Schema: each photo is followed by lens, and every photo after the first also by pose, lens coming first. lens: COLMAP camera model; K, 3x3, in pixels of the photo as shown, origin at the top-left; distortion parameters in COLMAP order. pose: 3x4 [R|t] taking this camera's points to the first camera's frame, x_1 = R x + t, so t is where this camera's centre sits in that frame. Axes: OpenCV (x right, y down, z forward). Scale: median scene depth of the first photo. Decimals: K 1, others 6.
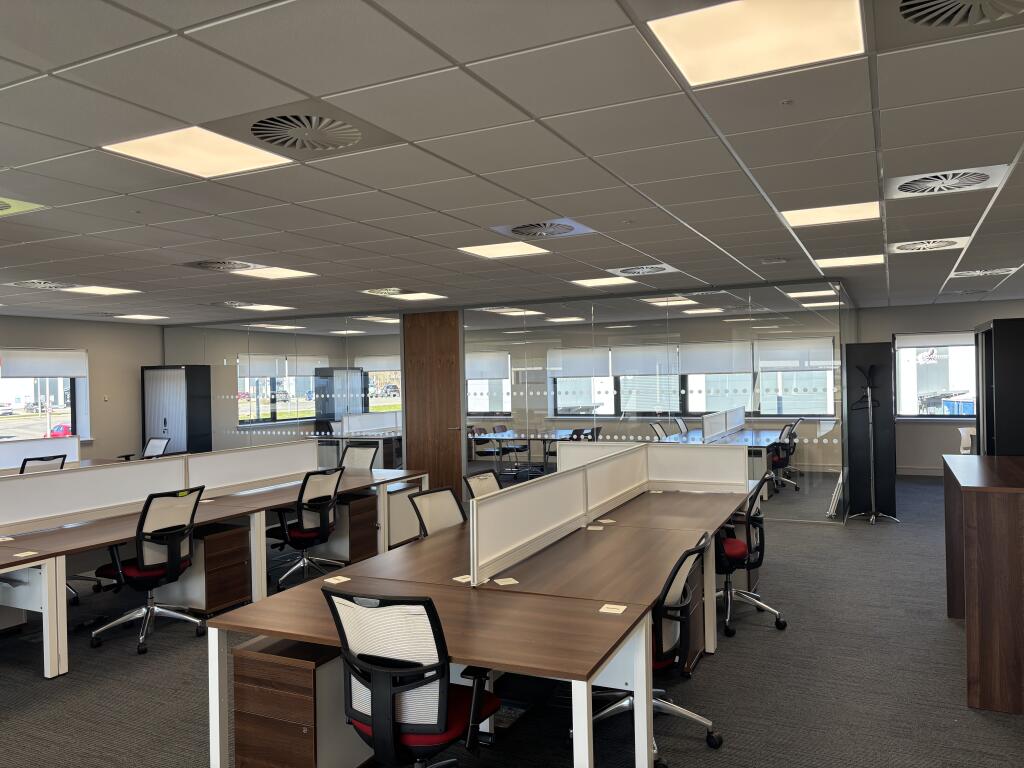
lens RADIAL K [[769.0, 0, 507.4], [0, 769.0, 386.4], [0, 0, 1]] dist [0.385499, 0.000355]
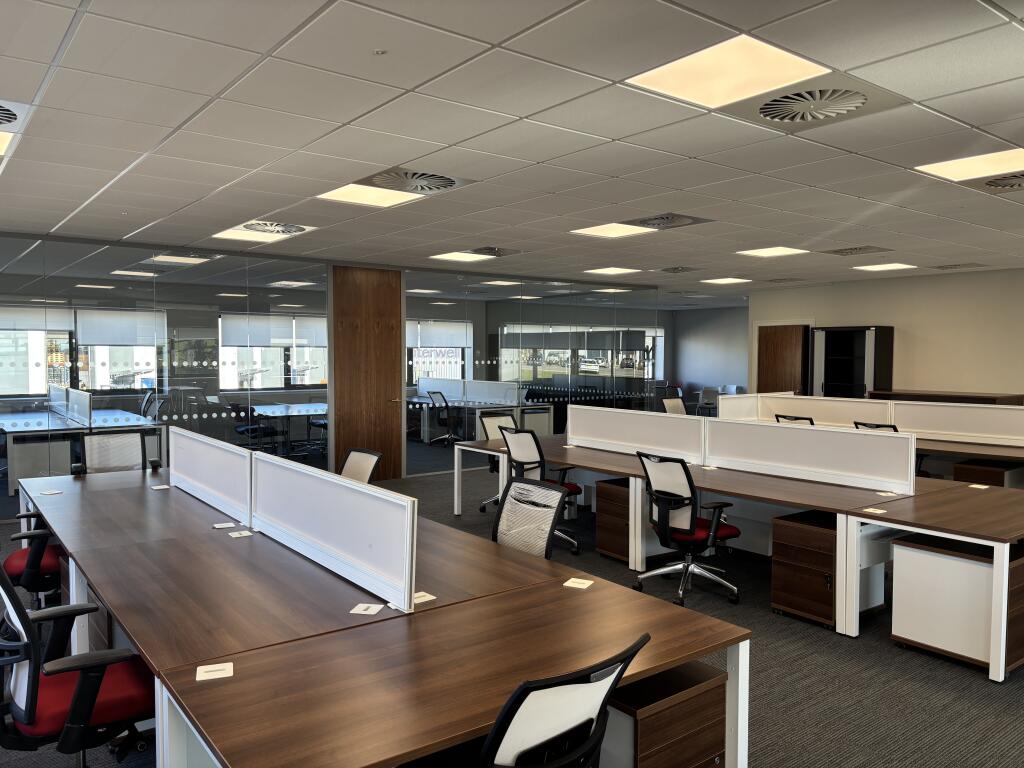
lens RADIAL K [[769.0, 0, 507.4], [0, 769.0, 386.4], [0, 0, 1]] dist [0.385499, 0.000355]
pose [[0.445249, -0.020111, 0.895181, -0.807536], [-0.002320, 0.999718, 0.023614, 0.015569], [-0.895404, -0.012590, 0.445077, 0.455357]]
